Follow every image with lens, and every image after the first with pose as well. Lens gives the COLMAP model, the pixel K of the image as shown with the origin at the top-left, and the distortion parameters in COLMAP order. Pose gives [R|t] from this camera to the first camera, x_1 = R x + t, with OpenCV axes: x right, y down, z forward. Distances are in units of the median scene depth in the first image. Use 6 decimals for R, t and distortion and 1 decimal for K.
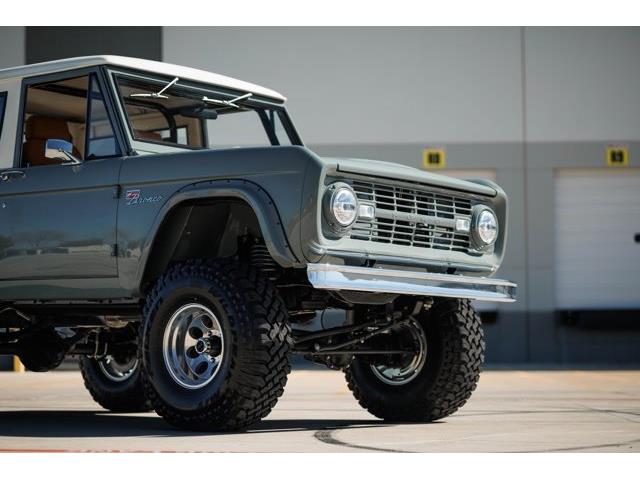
lens RADIAL K [[1612.6, 0, 356.0], [0, 1612.6, 256.2], [0, 0, 1]] dist [0.007317, 0.000000]
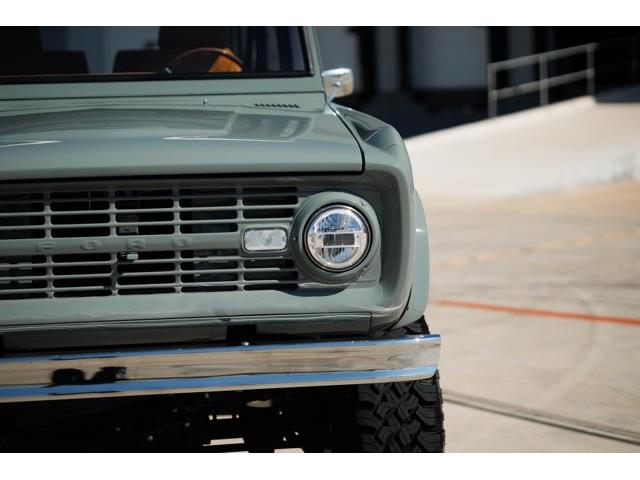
lens RADIAL K [[1612.6, 0, 354.9], [0, 1612.6, 243.7], [0, 0, 1]] dist [0.007317, 0.000000]
pose [[0.748242, 0.043327, -0.662009, 0.438419], [0.077197, 0.985401, 0.151745, -0.096449], [0.658919, -0.164647, 0.733974, 0.668911]]
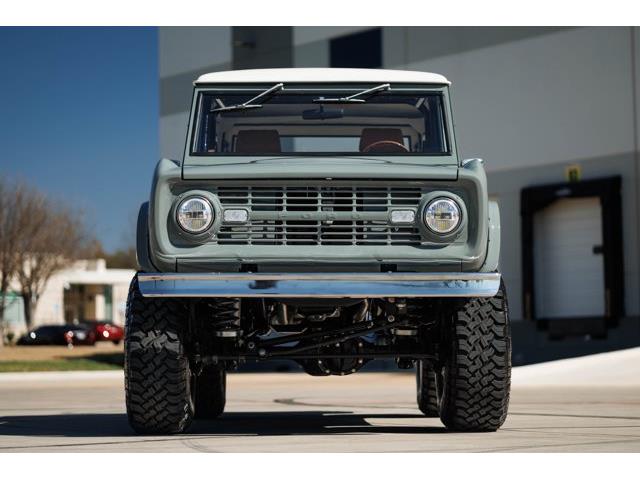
lens RADIAL K [[1846.0, 0, 324.4], [0, 1846.0, 234.6], [0, 0, 1]] dist [0.060693, 0.000000]
pose [[0.628806, -0.056222, -0.775527, 0.879714], [0.061762, 0.997843, -0.022261, 0.011856], [0.775105, -0.033900, 0.630922, 0.315761]]
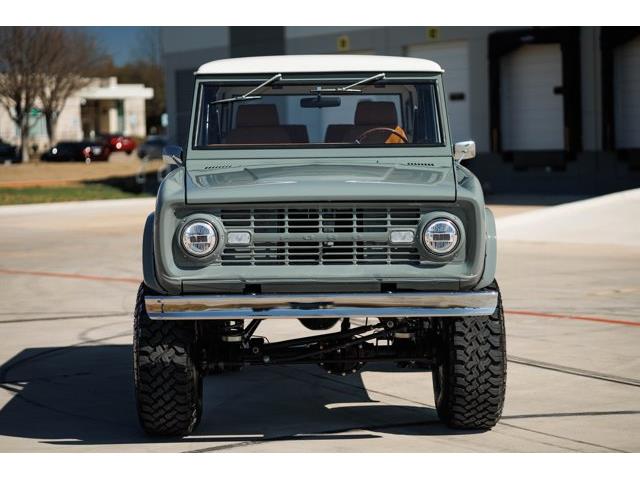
lens RADIAL K [[1612.6, 0, 318.4], [0, 1612.6, 243.0], [0, 0, 1]] dist [0.007317, 0.000000]
pose [[0.632359, 0.034458, -0.773909, 0.786324], [0.073968, 0.991760, 0.104597, -0.121501], [0.771136, -0.123387, 0.624600, 0.391577]]
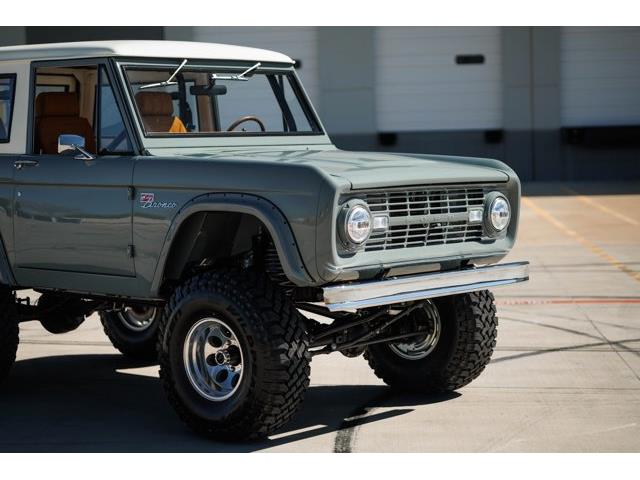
lens RADIAL K [[1612.6, 0, 321.7], [0, 1612.6, 246.0], [0, 0, 1]] dist [0.007317, 0.000000]
pose [[0.999490, -0.020724, -0.024296, -0.005708], [0.024022, 0.989224, 0.144425, -0.153396], [0.021041, -0.144935, 0.989217, 0.001848]]
